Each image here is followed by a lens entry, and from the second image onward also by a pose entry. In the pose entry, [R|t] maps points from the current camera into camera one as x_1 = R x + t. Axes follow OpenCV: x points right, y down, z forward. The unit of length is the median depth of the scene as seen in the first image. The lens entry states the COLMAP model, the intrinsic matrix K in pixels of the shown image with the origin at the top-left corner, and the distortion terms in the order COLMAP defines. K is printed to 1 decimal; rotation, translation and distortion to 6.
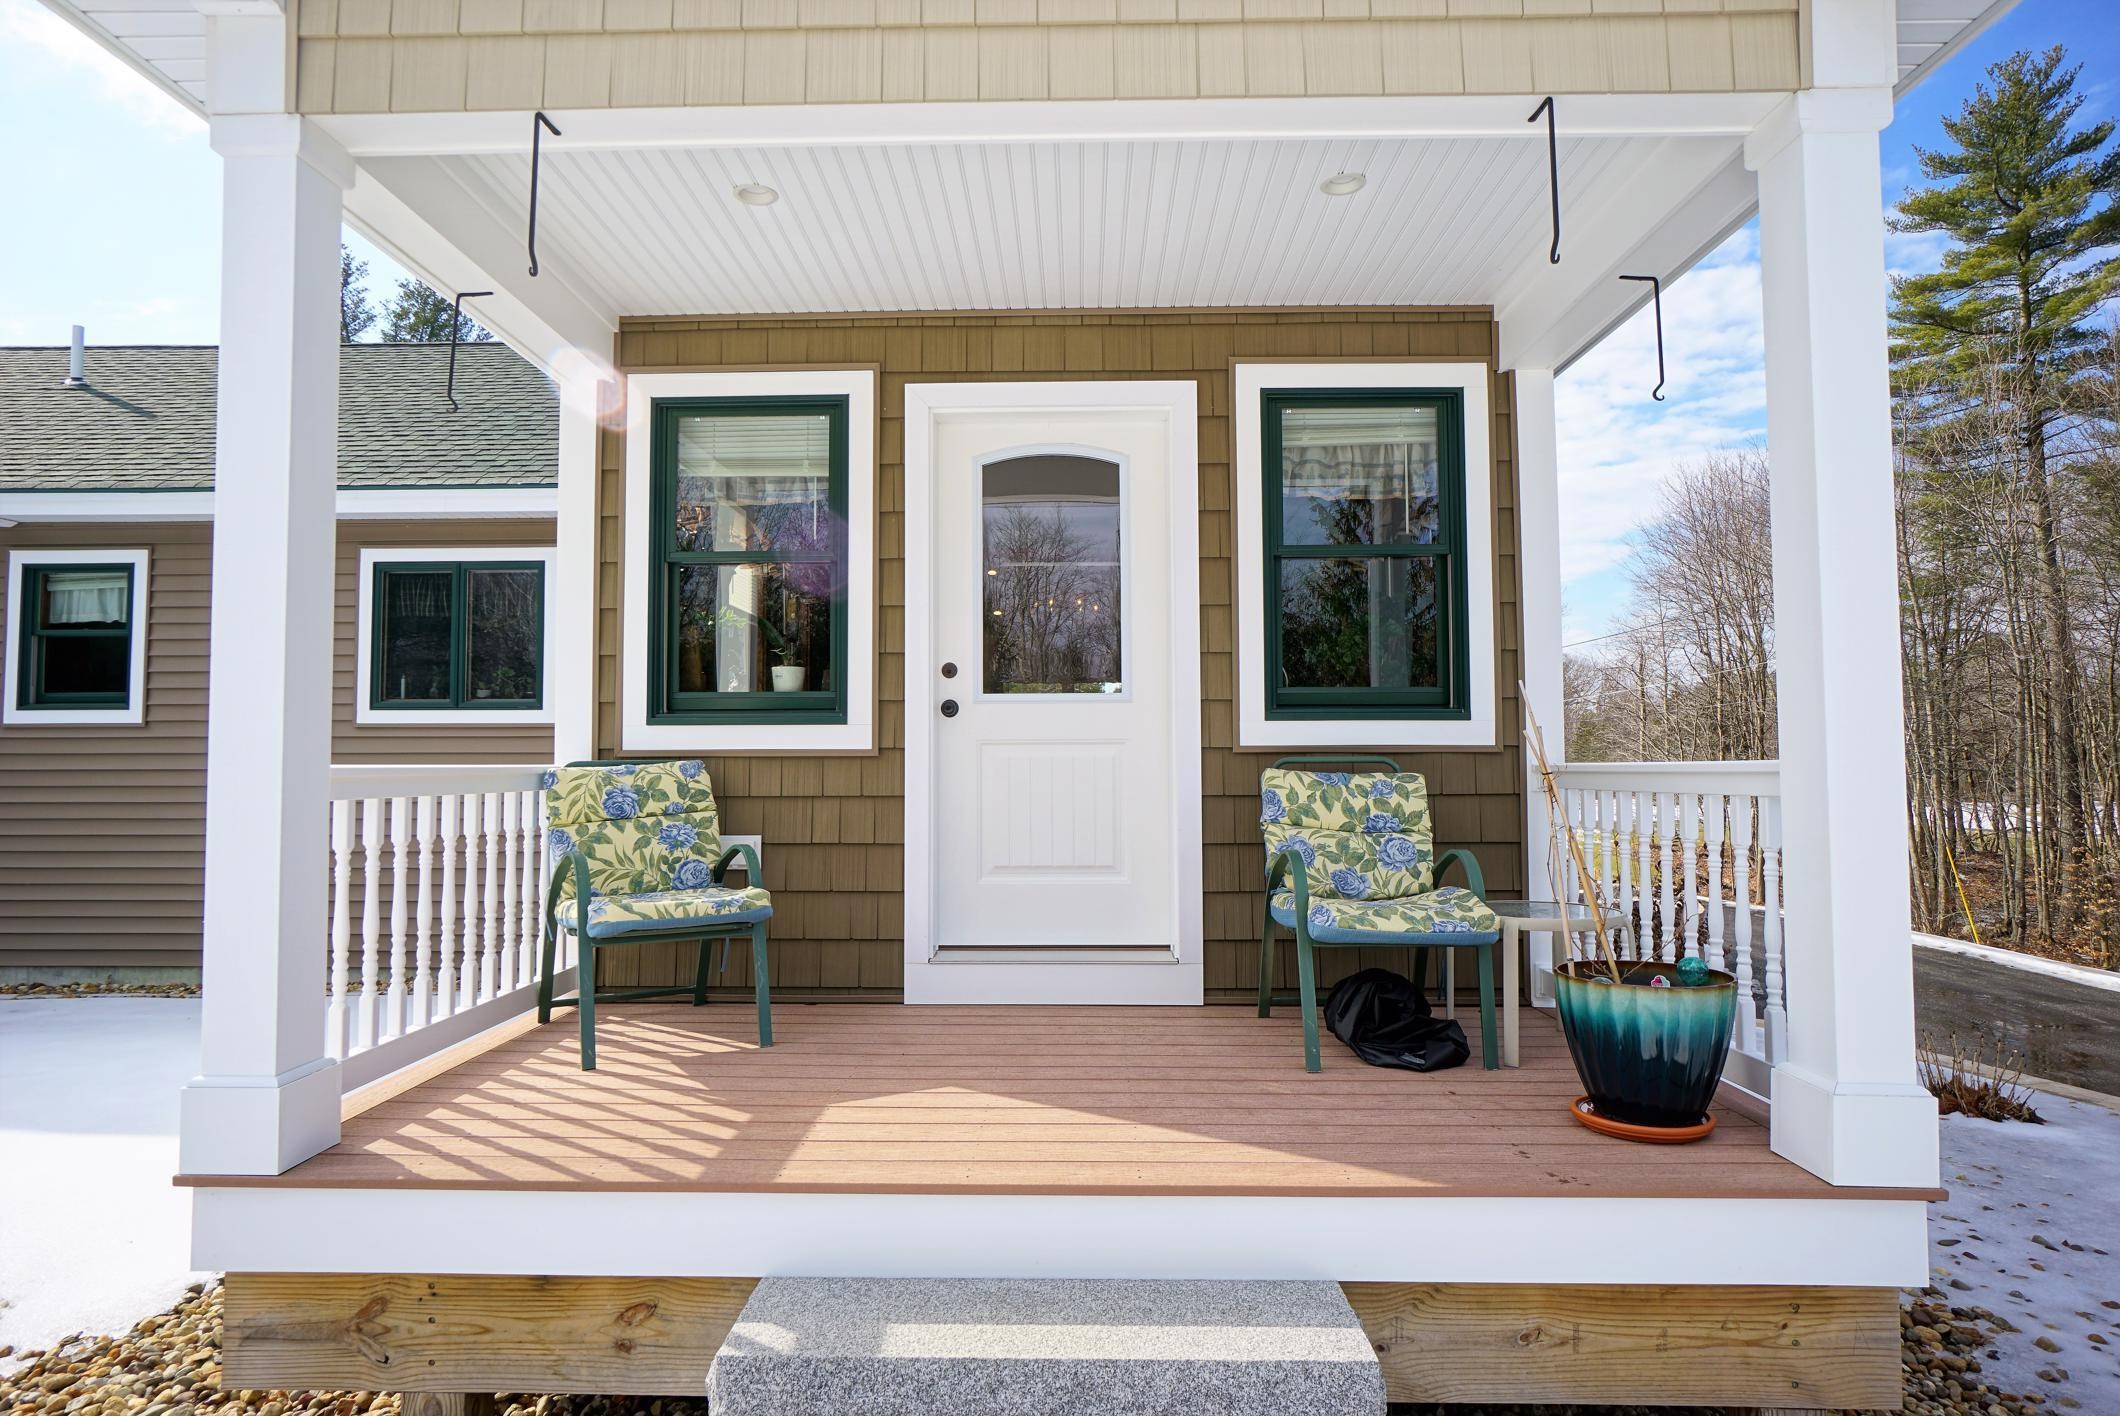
lens RADIAL K [[1187.4, 0, 1060.0], [0, 1187.4, 708.0], [0, 0, 1]] dist [-0.000516, 0.000686]
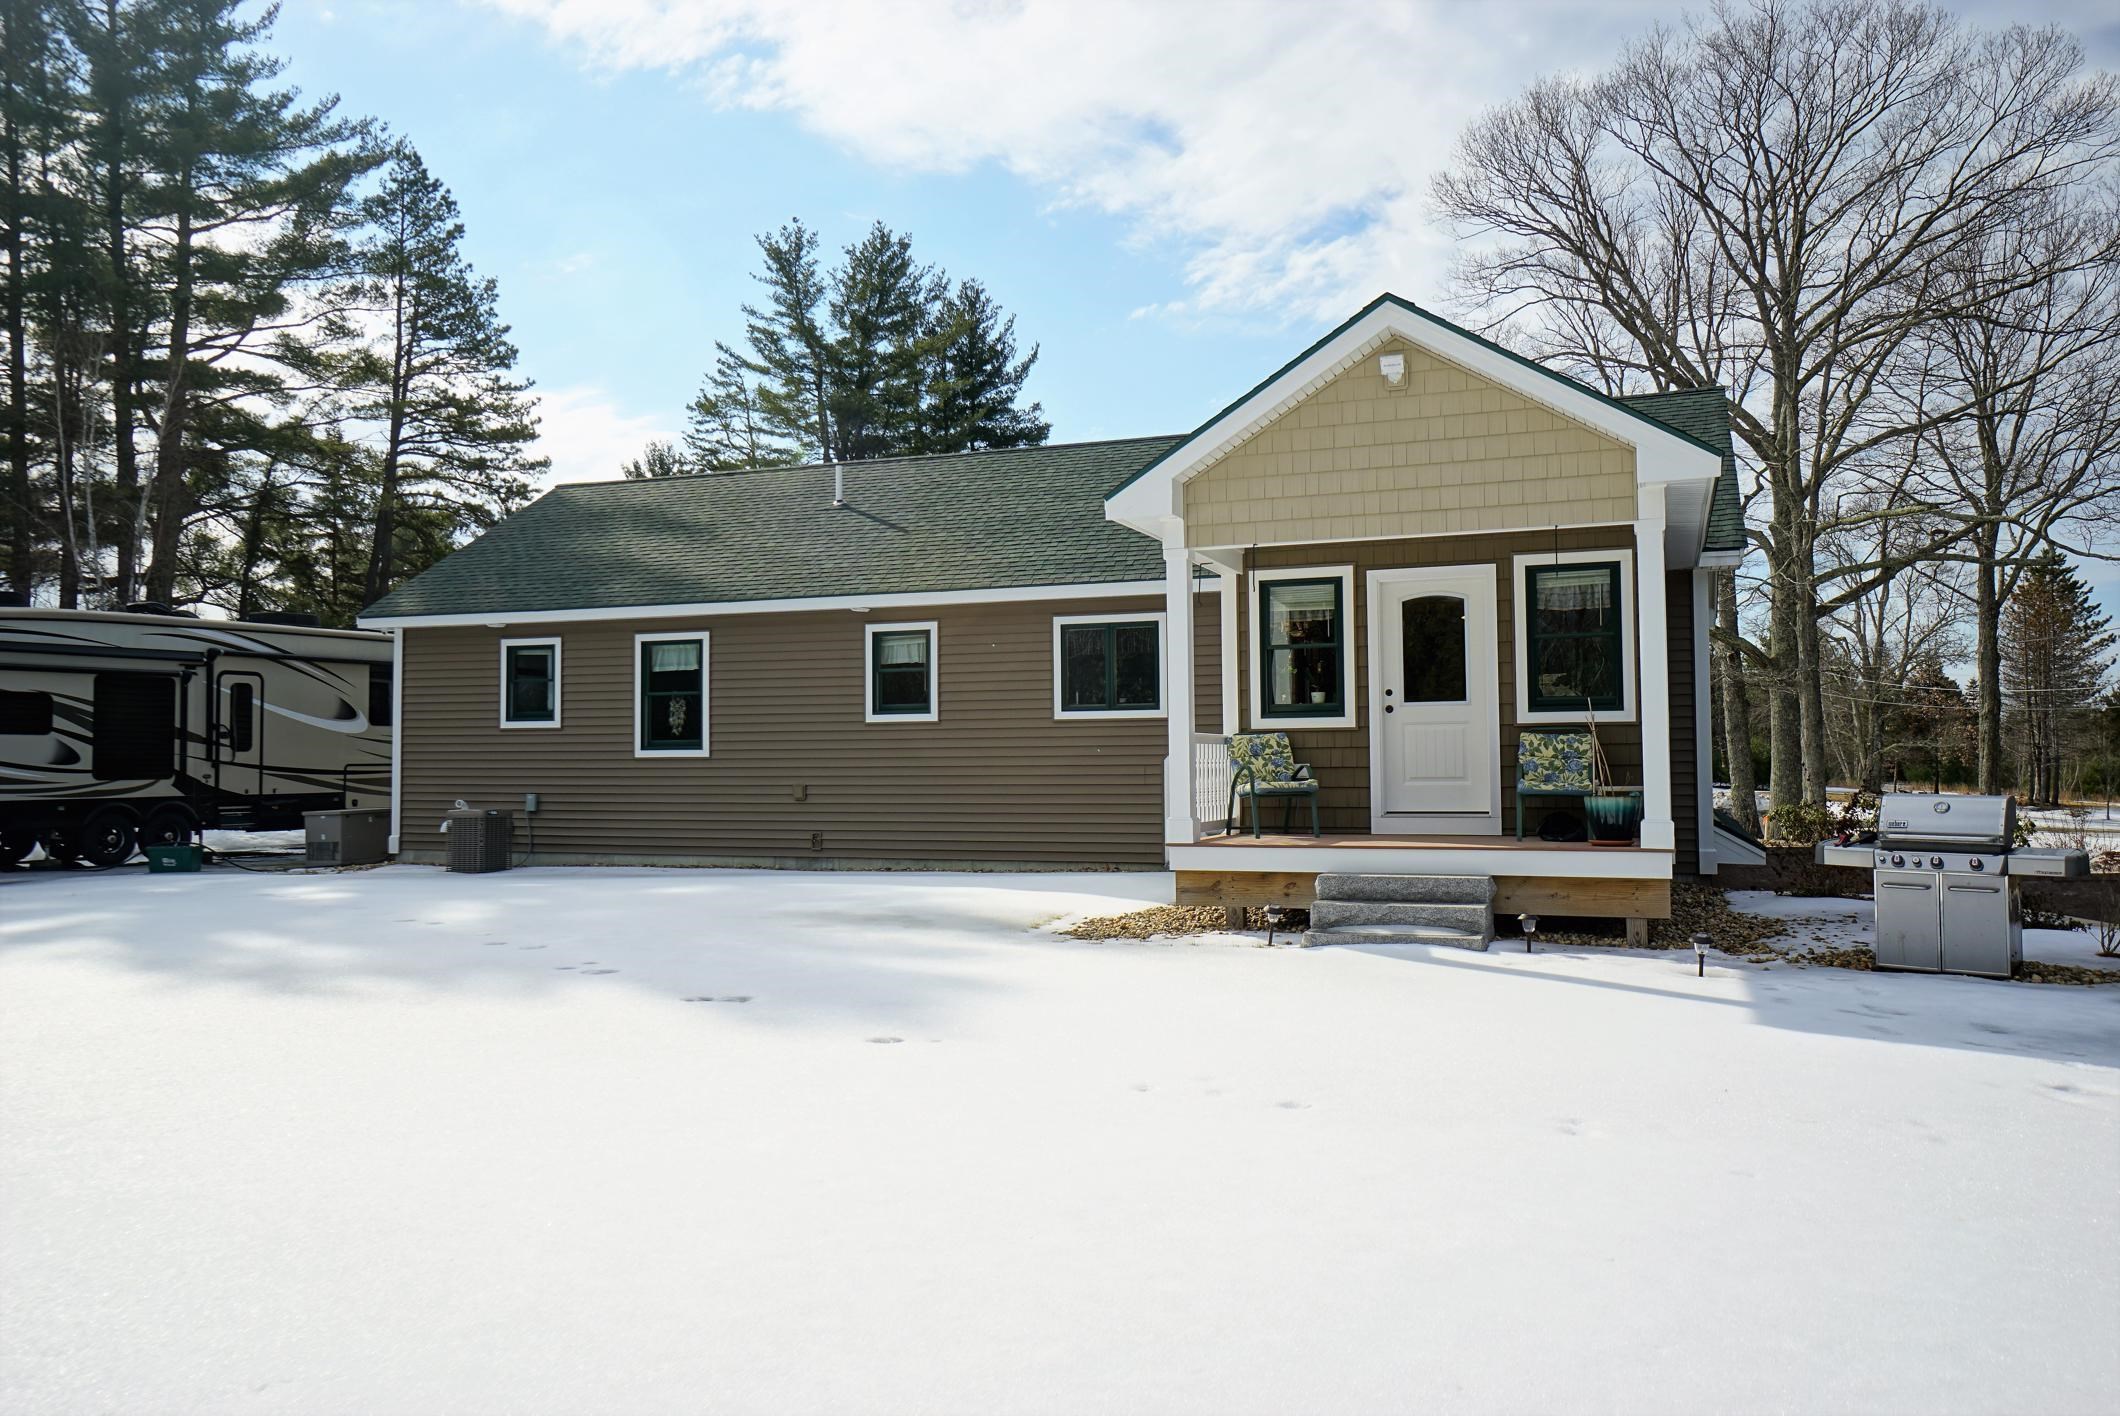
lens RADIAL K [[1468.8, 0, 1060.0], [0, 1468.8, 708.0], [0, 0, 1]] dist [0.043777, -0.000033]
pose [[0.935930, -0.017990, -0.351726, 0.320085], [0.022285, 0.999718, 0.008166, -0.040140], [0.351480, -0.015481, 0.936067, -1.934734]]
